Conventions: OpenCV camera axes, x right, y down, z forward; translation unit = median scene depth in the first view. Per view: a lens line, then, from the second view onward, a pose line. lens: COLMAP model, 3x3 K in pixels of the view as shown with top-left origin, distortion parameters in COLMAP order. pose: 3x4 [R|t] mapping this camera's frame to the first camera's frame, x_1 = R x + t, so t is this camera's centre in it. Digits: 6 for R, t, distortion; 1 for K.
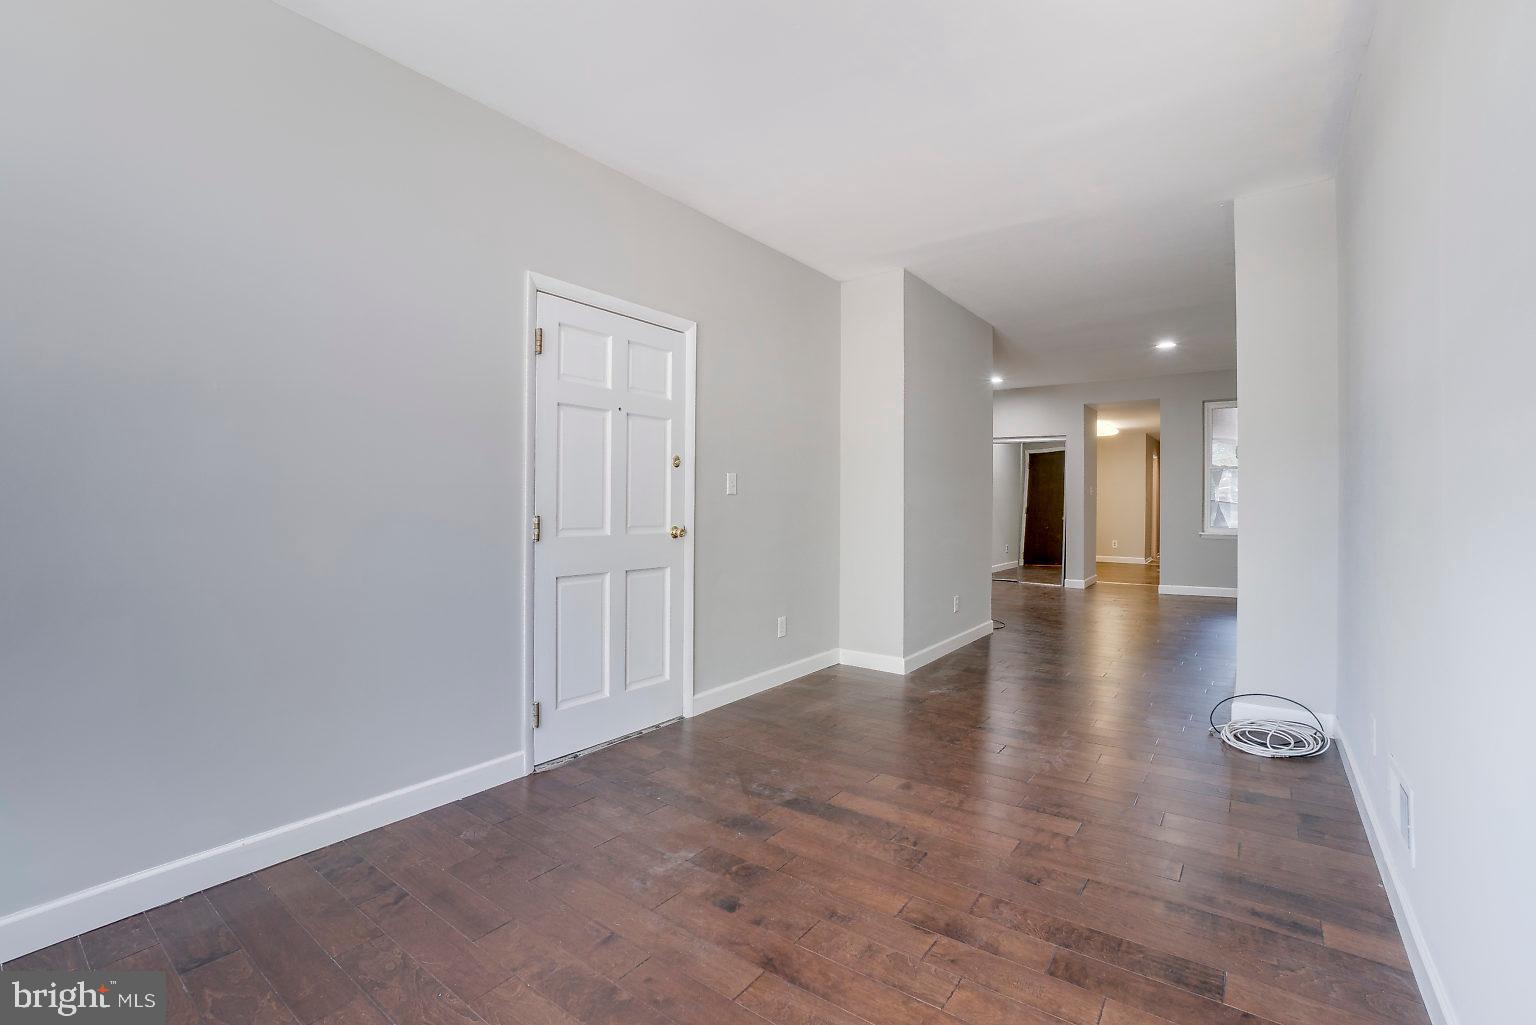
lens RADIAL K [[672.4, 0, 760.0], [0, 672.4, 499.7], [0, 0, 1]] dist [-0.053252, 0.013810]
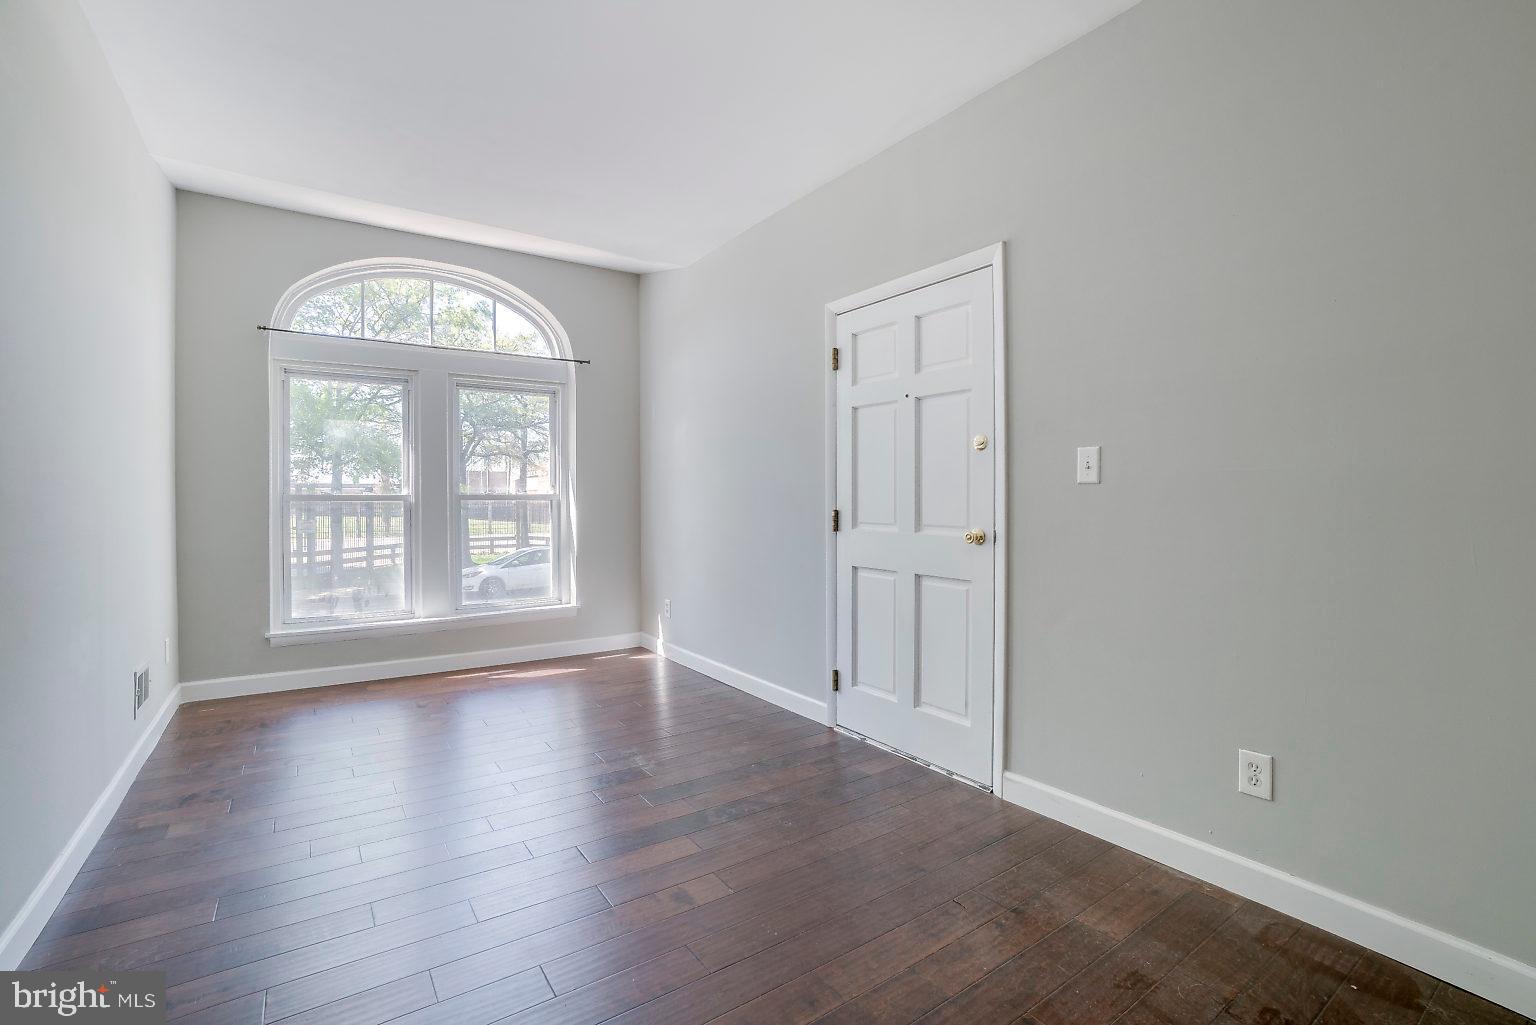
lens RADIAL K [[672.4, 0, 760.1], [0, 672.4, 505.4], [0, 0, 1]] dist [-0.053252, 0.013810]
pose [[-0.310179, 0.008027, -0.950644, 0.782217], [0.007951, 0.999951, 0.005849, 0.007993], [0.950645, -0.005744, -0.310227, 1.184642]]
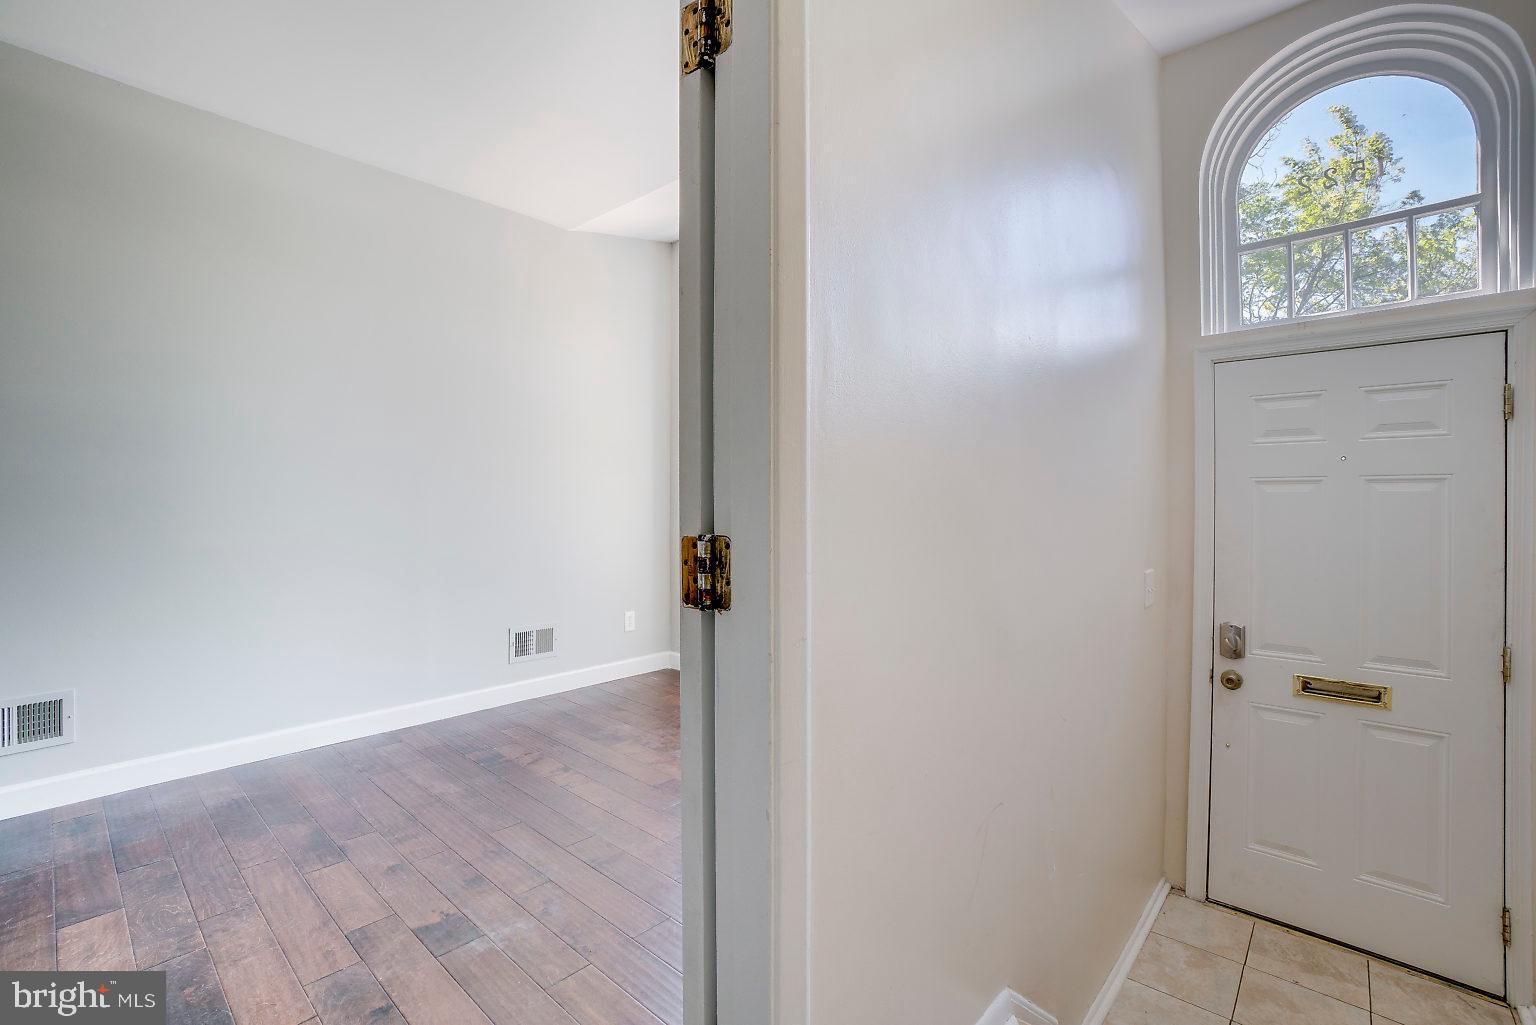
lens RADIAL K [[672.4, 0, 770.2], [0, 672.4, 510.0], [0, 0, 1]] dist [-0.053252, 0.013810]
pose [[-0.997316, -0.002102, 0.073191, -0.371121], [-0.001635, 0.999978, 0.006444, 0.013605], [-0.073203, 0.006307, -0.997297, 1.266818]]
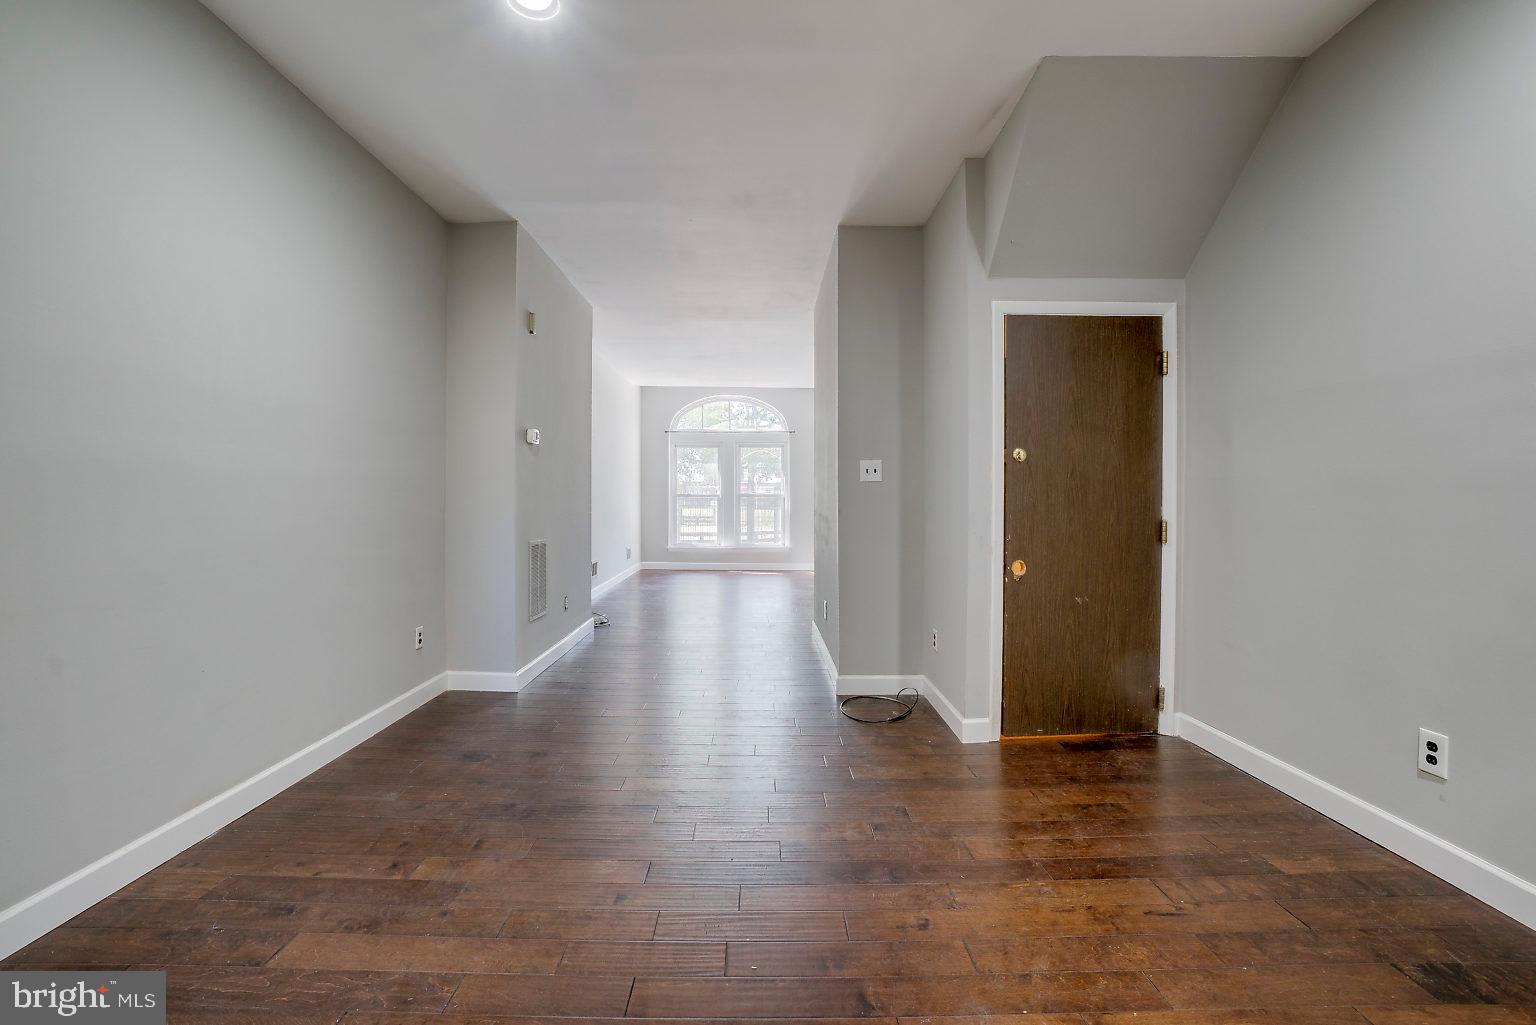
lens RADIAL K [[672.4, 0, 779.2], [0, 672.4, 506.1], [0, 0, 1]] dist [-0.053252, 0.013810]
pose [[-0.777423, 0.006765, -0.628942, 1.628380], [0.003275, 0.999972, 0.006708, 0.026163], [0.628970, 0.003155, -0.777423, 2.983517]]
